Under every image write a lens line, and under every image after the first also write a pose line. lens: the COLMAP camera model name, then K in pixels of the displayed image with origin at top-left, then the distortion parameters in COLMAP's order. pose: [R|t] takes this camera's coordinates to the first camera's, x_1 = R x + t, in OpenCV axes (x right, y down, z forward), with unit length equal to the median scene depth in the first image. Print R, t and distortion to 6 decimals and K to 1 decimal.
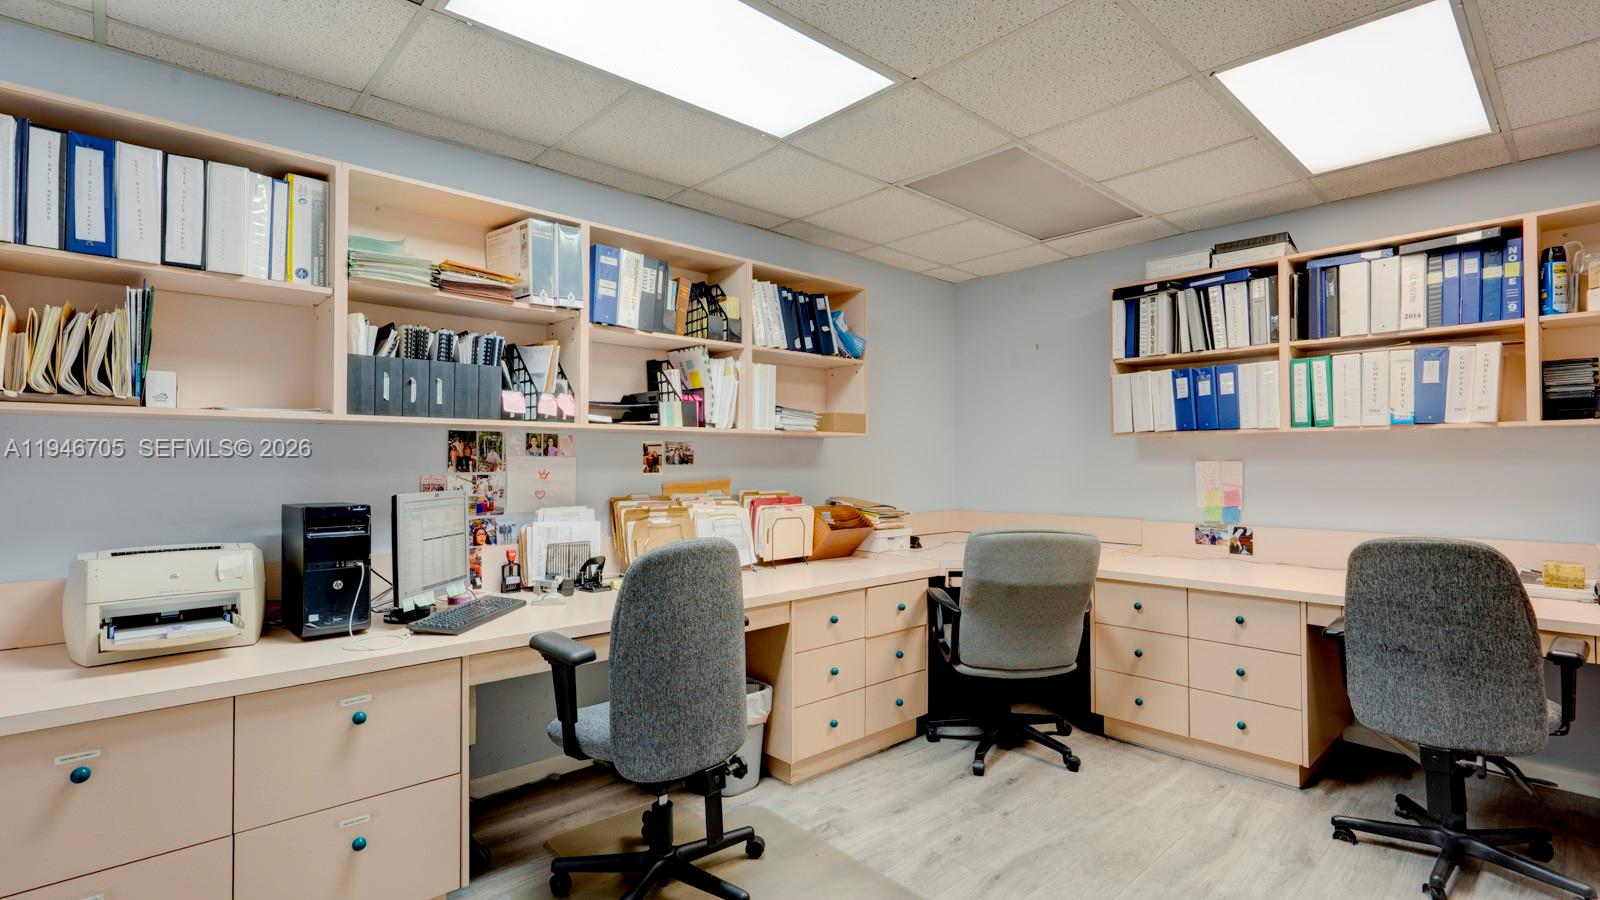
lens RADIAL K [[748.0, 0, 800.7], [0, 748.0, 451.4], [0, 0, 1]] dist [0.005667, 0.001349]
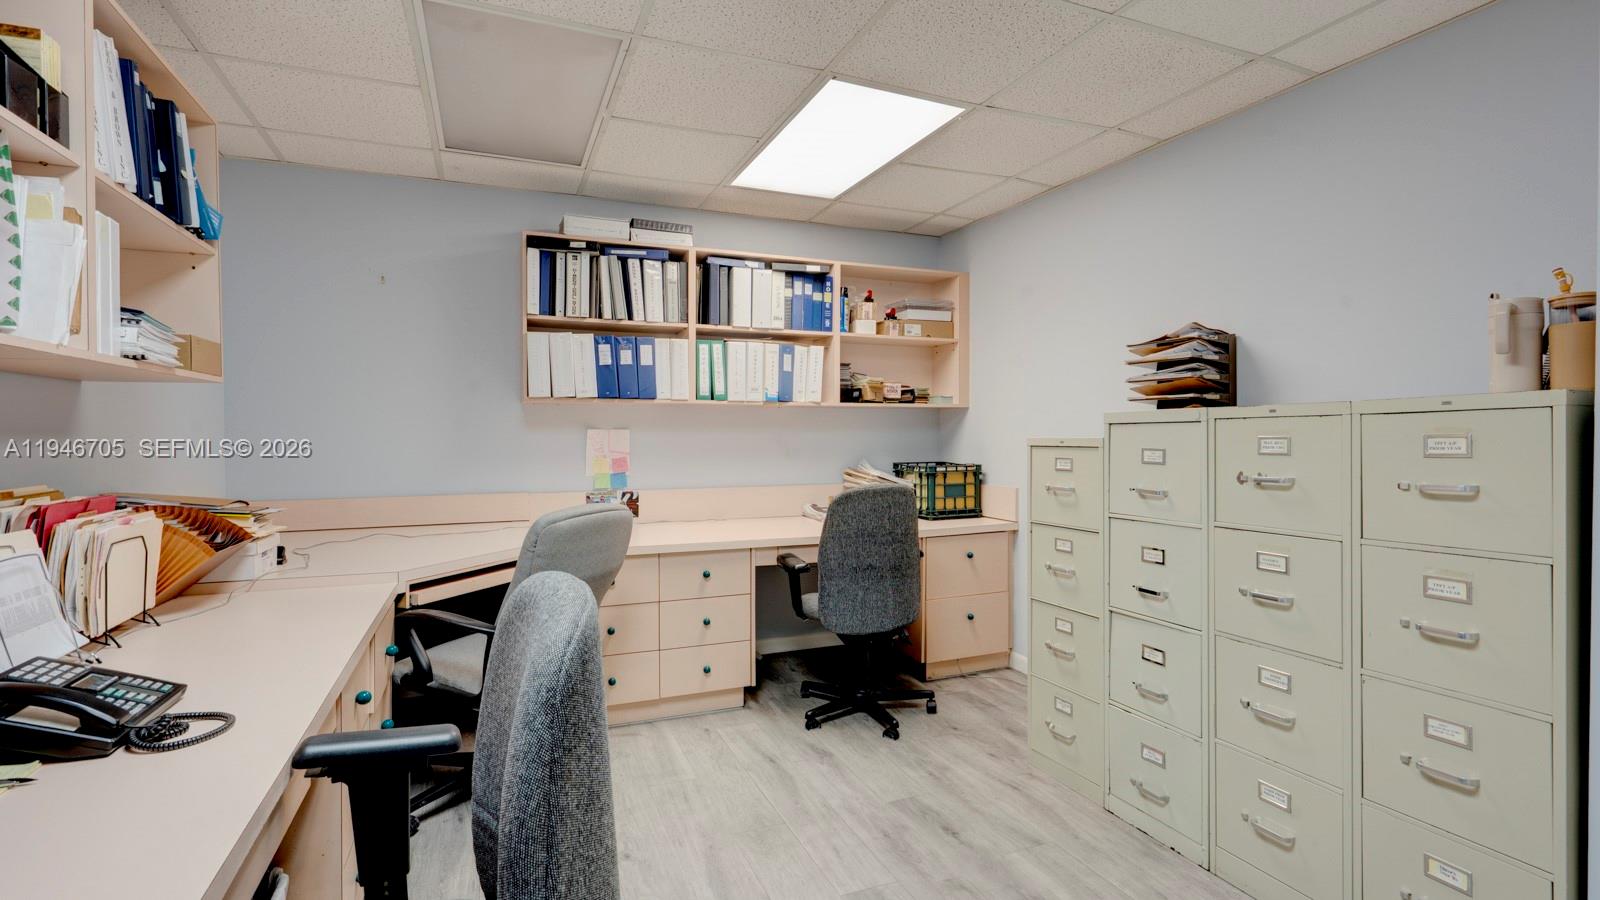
lens RADIAL K [[748.0, 0, 797.9], [0, 748.0, 443.6], [0, 0, 1]] dist [0.005667, 0.001349]
pose [[0.351414, -0.011785, 0.936146, -0.355307], [-0.013624, 0.999751, 0.017700, 0.012389], [-0.936121, -0.018974, 0.351166, 0.454817]]
